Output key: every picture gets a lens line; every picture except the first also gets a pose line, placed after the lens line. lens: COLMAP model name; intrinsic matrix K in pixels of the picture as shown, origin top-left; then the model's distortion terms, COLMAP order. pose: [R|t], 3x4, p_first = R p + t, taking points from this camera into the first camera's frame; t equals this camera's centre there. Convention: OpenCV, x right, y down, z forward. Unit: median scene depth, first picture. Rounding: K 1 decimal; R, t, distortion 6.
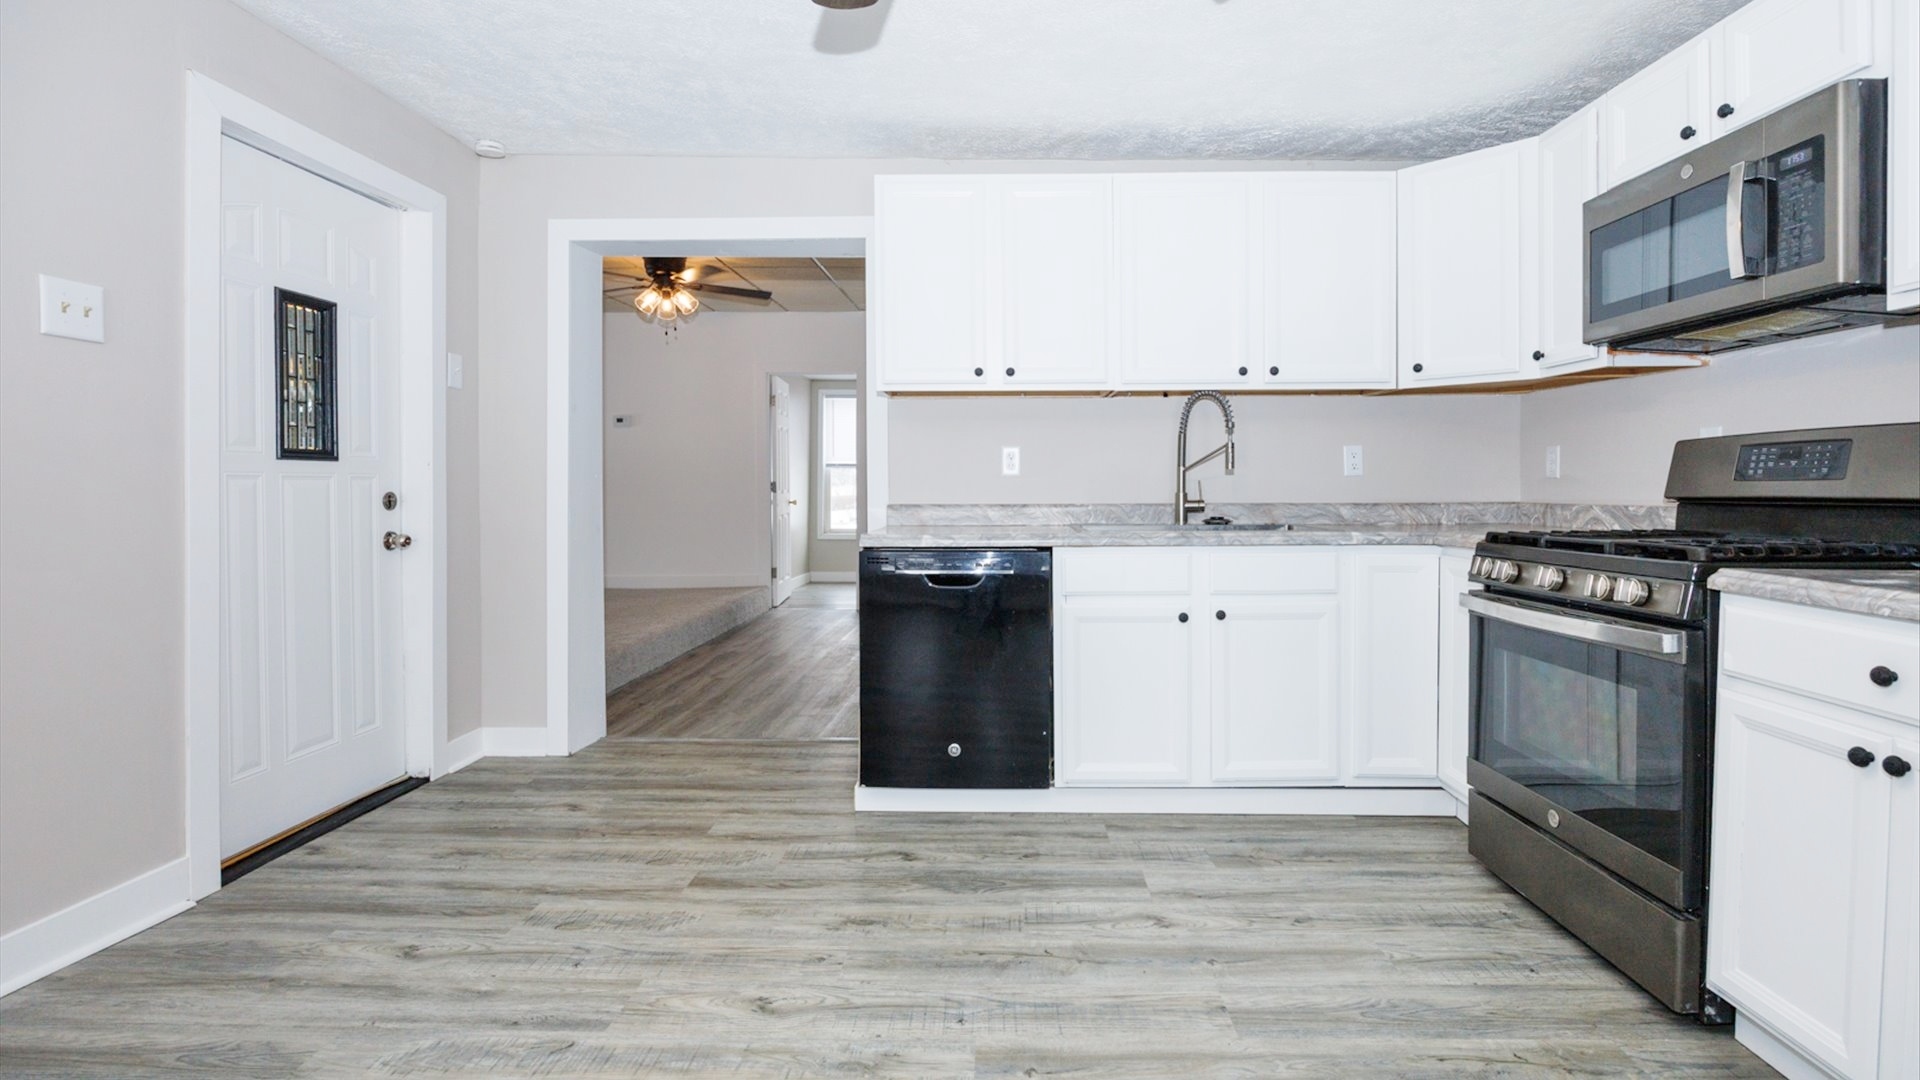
lens RADIAL K [[876.4, 0, 1028.4], [0, 876.4, 492.2], [0, 0, 1]] dist [-0.014600, 0.000754]
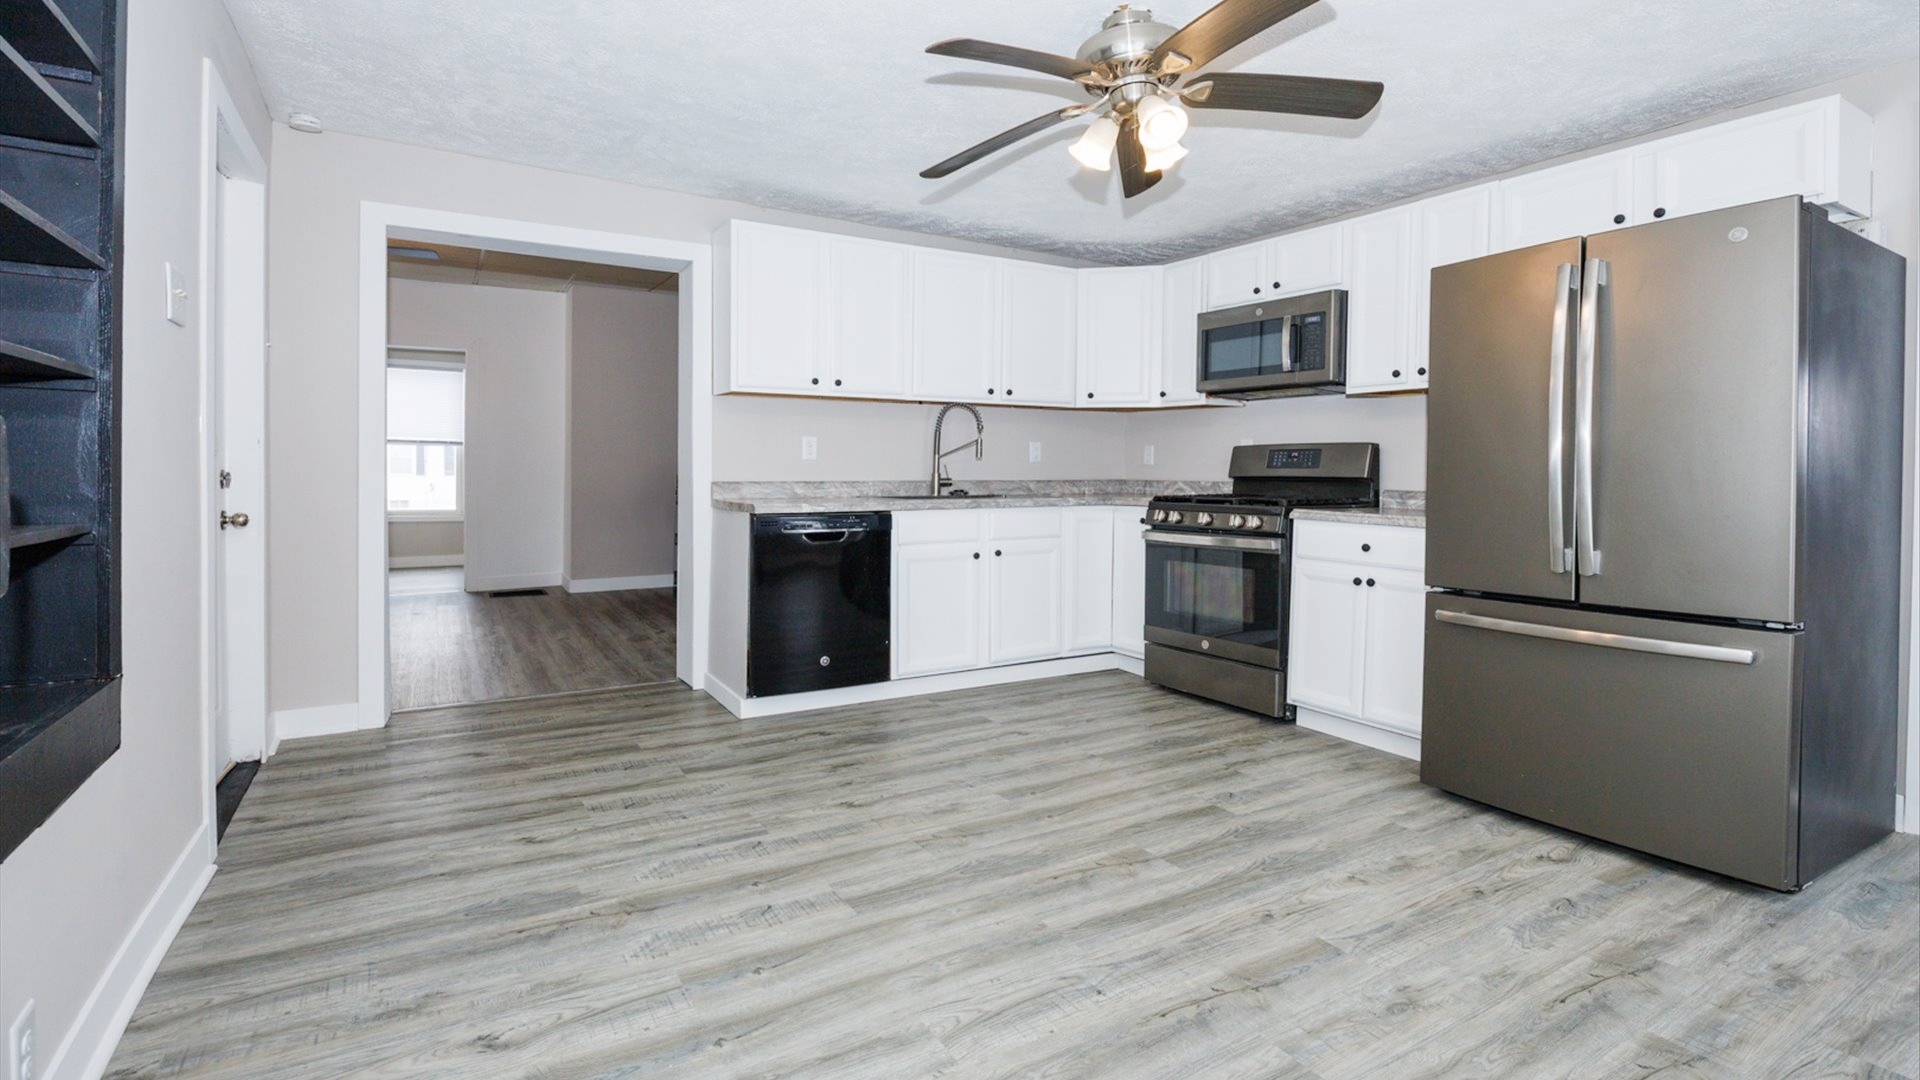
lens RADIAL K [[842.6, 0, 955.1], [0, 842.6, 486.4], [0, 0, 1]] dist [-0.011441, 0.000181]
pose [[0.874971, -0.004627, 0.484154, -0.557889], [-0.003648, 0.999863, 0.016148, 0.000214], [-0.484162, -0.015896, 0.874834, -0.249914]]
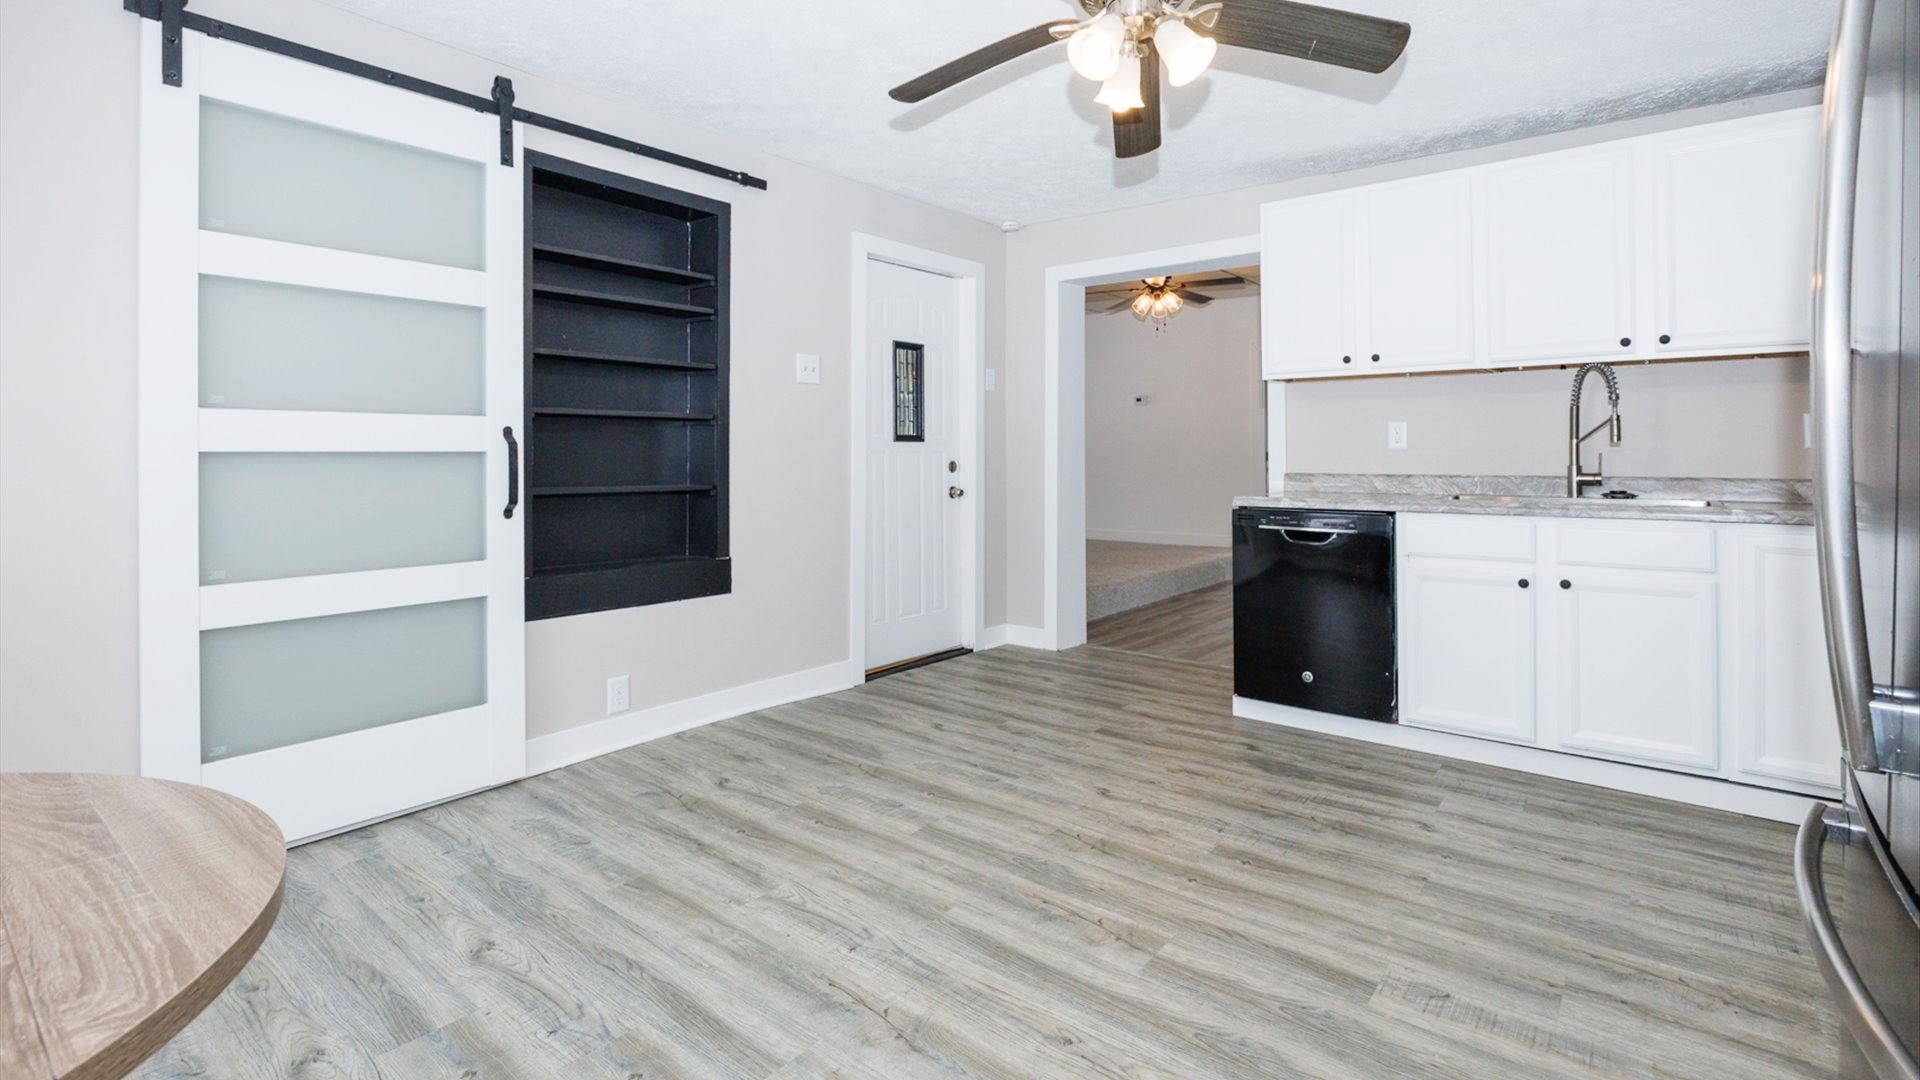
lens RADIAL K [[877.3, 0, 956.2], [0, 877.3, 454.1], [0, 0, 1]] dist [-0.014319, 0.000570]
pose [[0.774454, -0.000032, -0.632631, 0.312378], [-0.004533, 0.999974, -0.005600, -0.004237], [0.632614, 0.007204, 0.774433, -0.250617]]
